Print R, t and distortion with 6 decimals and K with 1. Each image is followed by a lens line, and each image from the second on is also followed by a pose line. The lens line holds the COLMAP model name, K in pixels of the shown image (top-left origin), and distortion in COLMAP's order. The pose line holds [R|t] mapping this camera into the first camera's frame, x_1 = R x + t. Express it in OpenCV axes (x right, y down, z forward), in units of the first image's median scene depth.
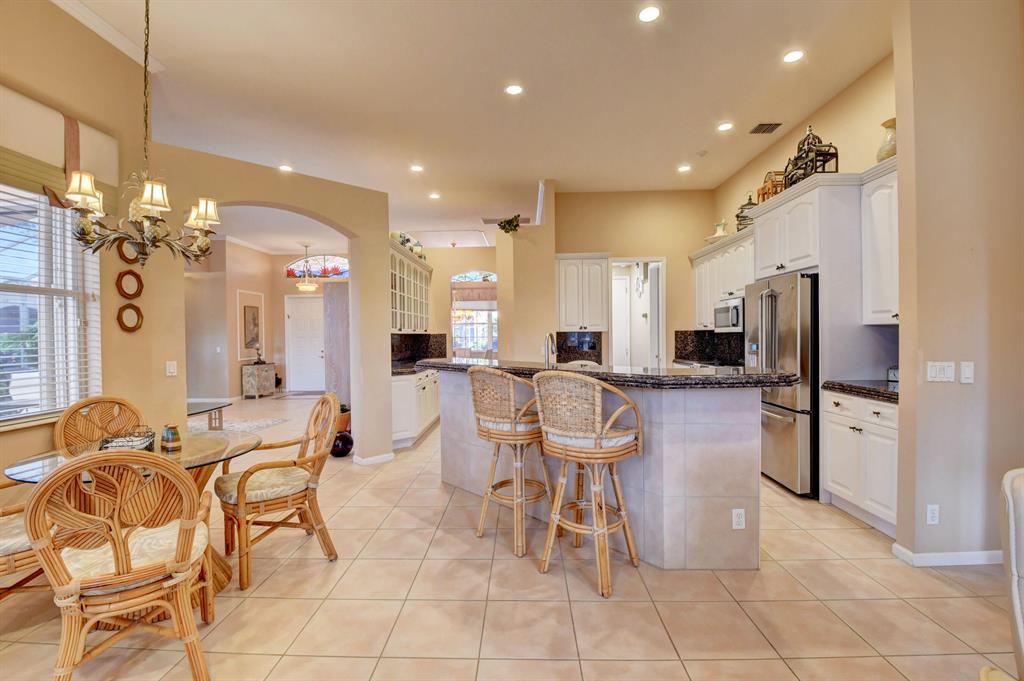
lens RADIAL K [[450.8, 0, 507.9], [0, 450.8, 341.9], [0, 0, 1]] dist [0.013890, -0.025623]
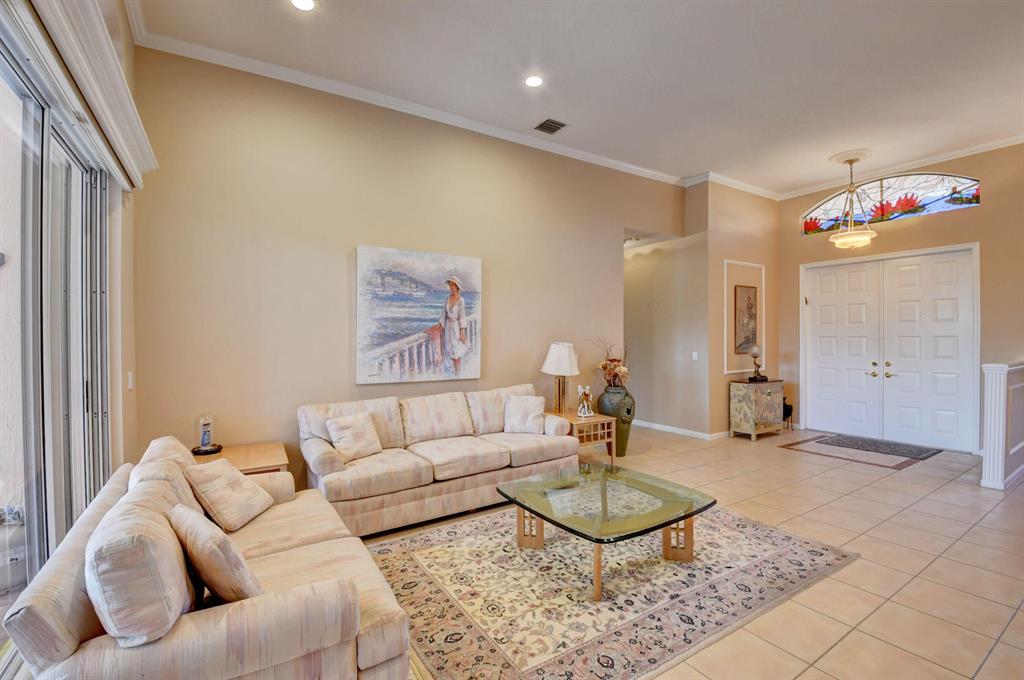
lens RADIAL K [[454.2, 0, 512.0], [0, 454.2, 340.0], [0, 0, 1]] dist [0.001783, -0.019074]
pose [[0.567436, 0.012619, -0.823321, -0.385013], [-0.012958, 0.999896, 0.006395, -0.007986], [0.823315, 0.007039, 0.567541, 0.624555]]
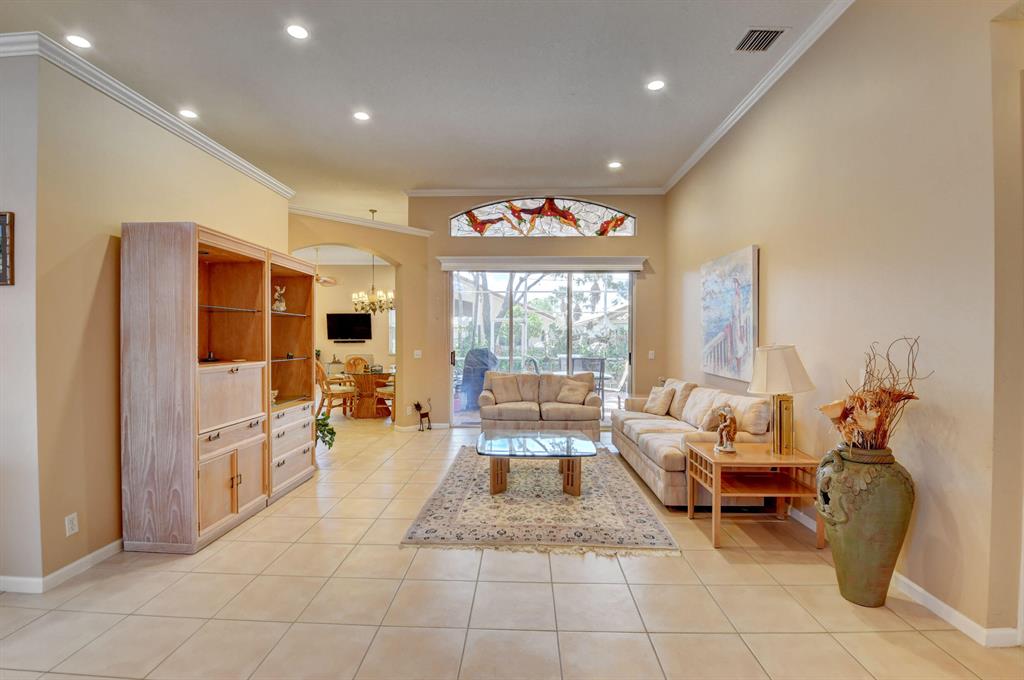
lens RADIAL K [[458.2, 0, 508.0], [0, 458.2, 340.7], [0, 0, 1]] dist [0.020569, -0.033260]
pose [[-0.999948, 0.010059, 0.001435, -0.658715], [0.010089, 0.999693, 0.022648, -0.018256], [-0.001207, 0.022661, -0.999742, 1.600614]]
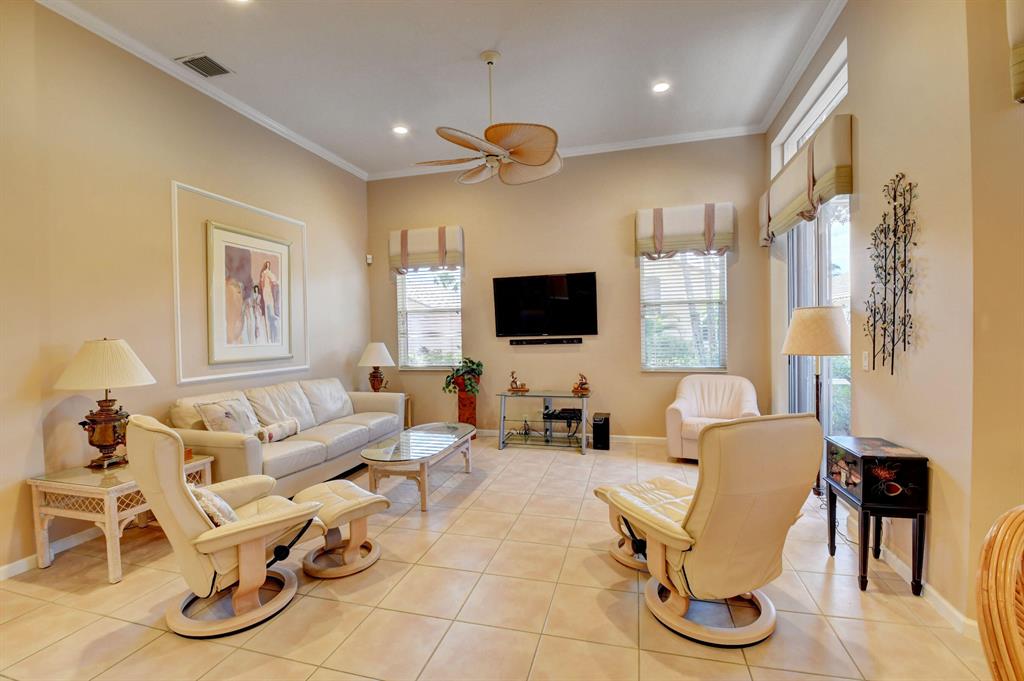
lens RADIAL K [[451.5, 0, 510.4], [0, 451.5, 341.1], [0, 0, 1]] dist [0.013210, -0.024122]
pose [[-0.971405, 0.026328, 0.235966, -0.083746], [0.034521, 0.998934, 0.030657, -0.004193], [-0.234907, 0.037926, -0.971278, 0.397770]]
